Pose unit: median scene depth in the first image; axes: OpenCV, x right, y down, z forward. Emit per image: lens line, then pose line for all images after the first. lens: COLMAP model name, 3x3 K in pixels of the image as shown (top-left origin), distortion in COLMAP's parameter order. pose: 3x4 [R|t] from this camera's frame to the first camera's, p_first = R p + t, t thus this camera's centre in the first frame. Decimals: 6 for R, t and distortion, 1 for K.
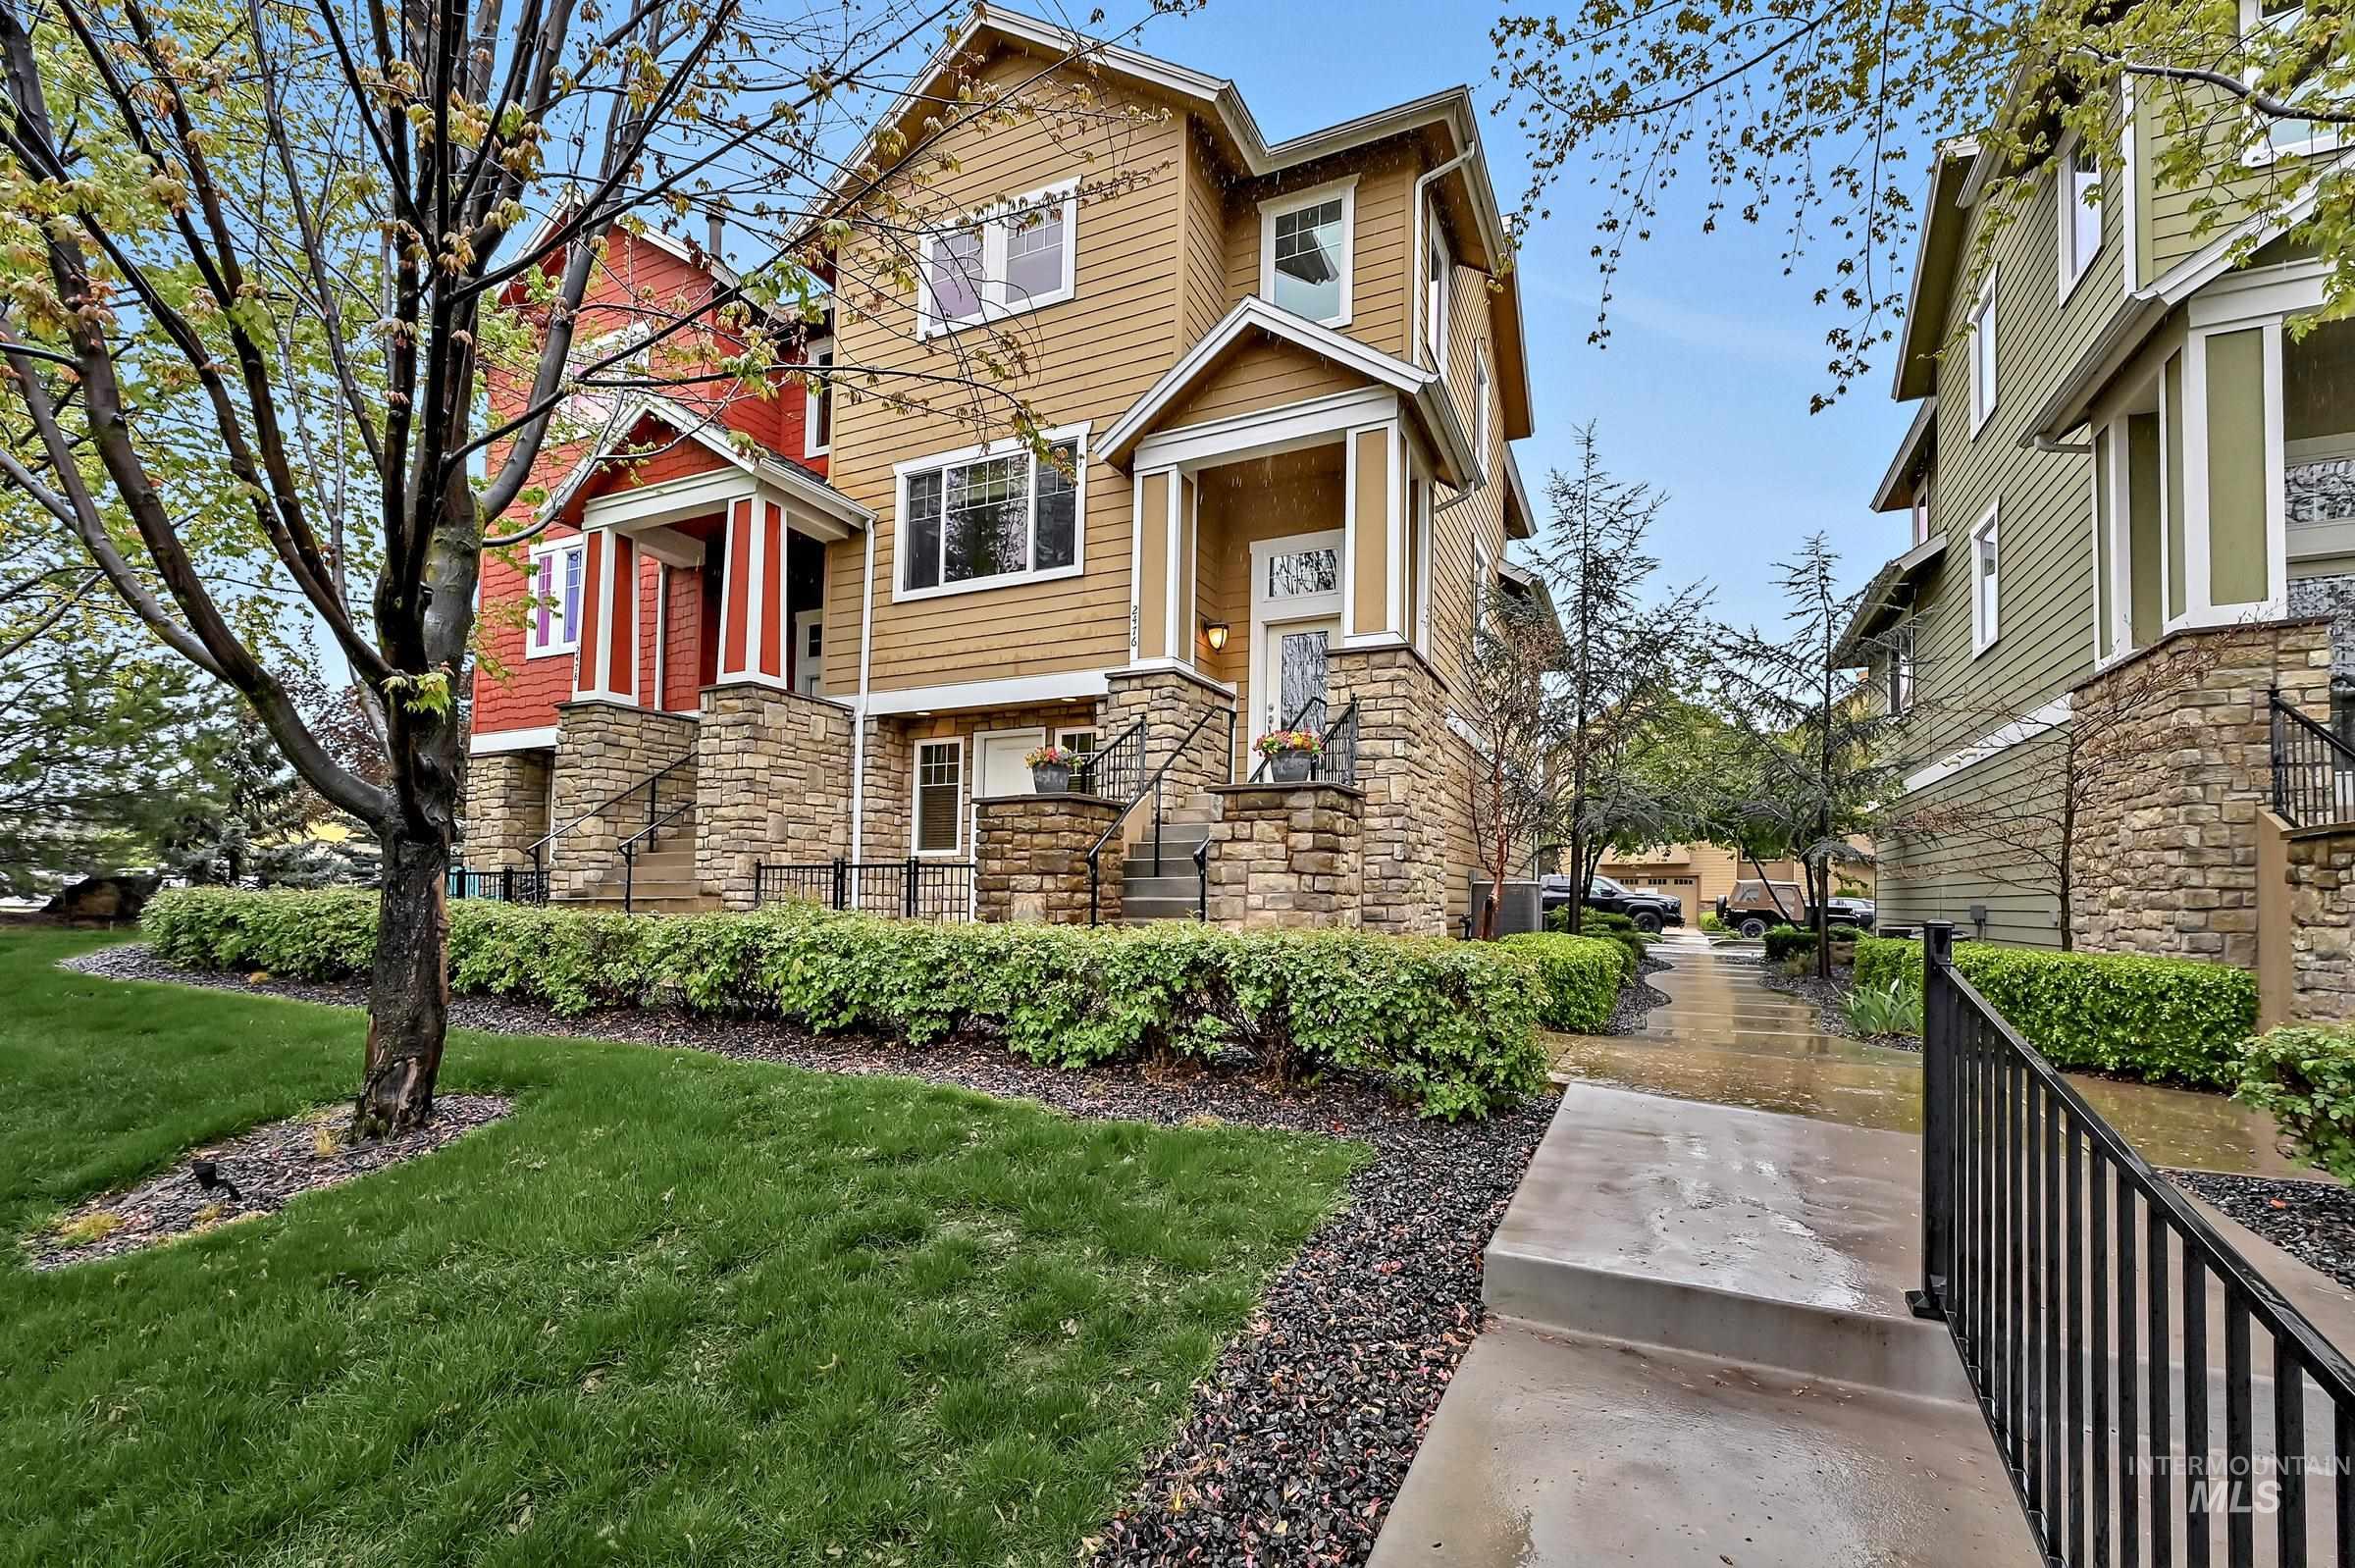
lens RADIAL K [[1007.4, 0, 1173.8], [0, 1007.4, 901.6], [0, 0, 1]] dist [-0.000883, -0.000112]
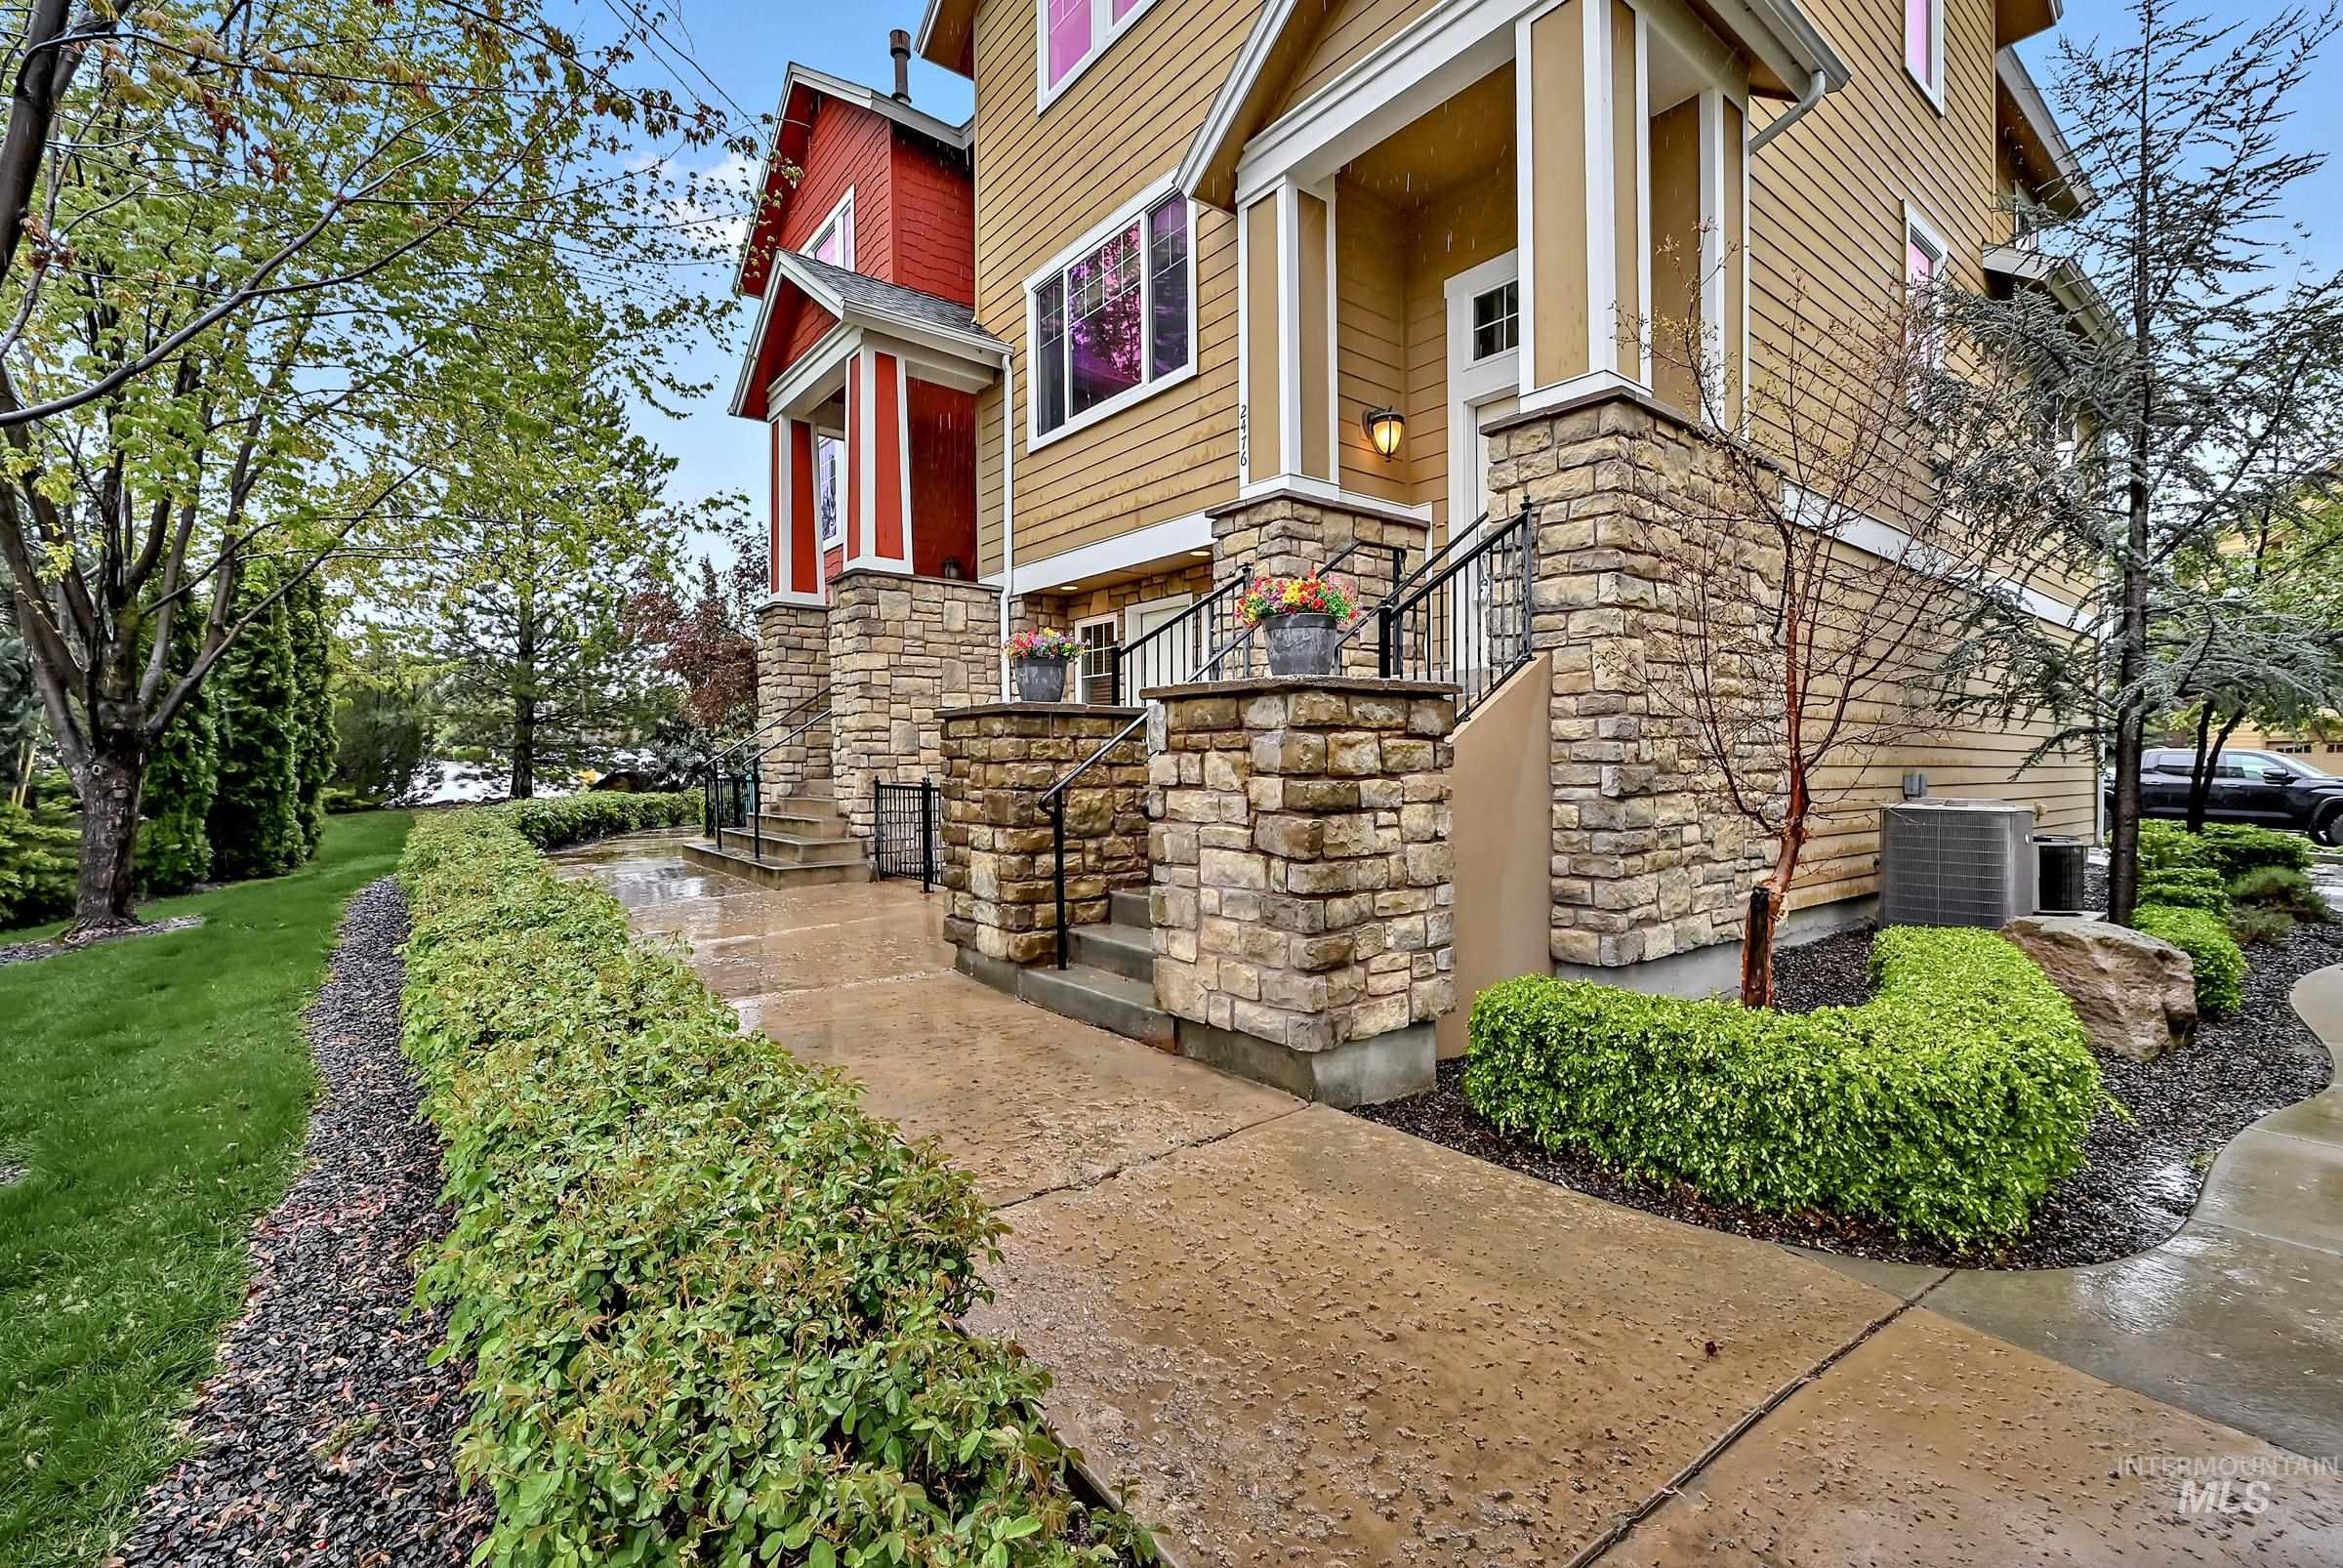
lens RADIAL K [[1048.6, 0, 1171.5], [0, 1048.6, 784.0], [0, 0, 1]] dist [-0.000993, -0.000313]
pose [[0.908662, -0.004757, -0.417505, 0.209755], [0.010339, 0.999885, 0.011111, -0.048745], [0.417404, -0.014412, 0.908607, 0.339808]]
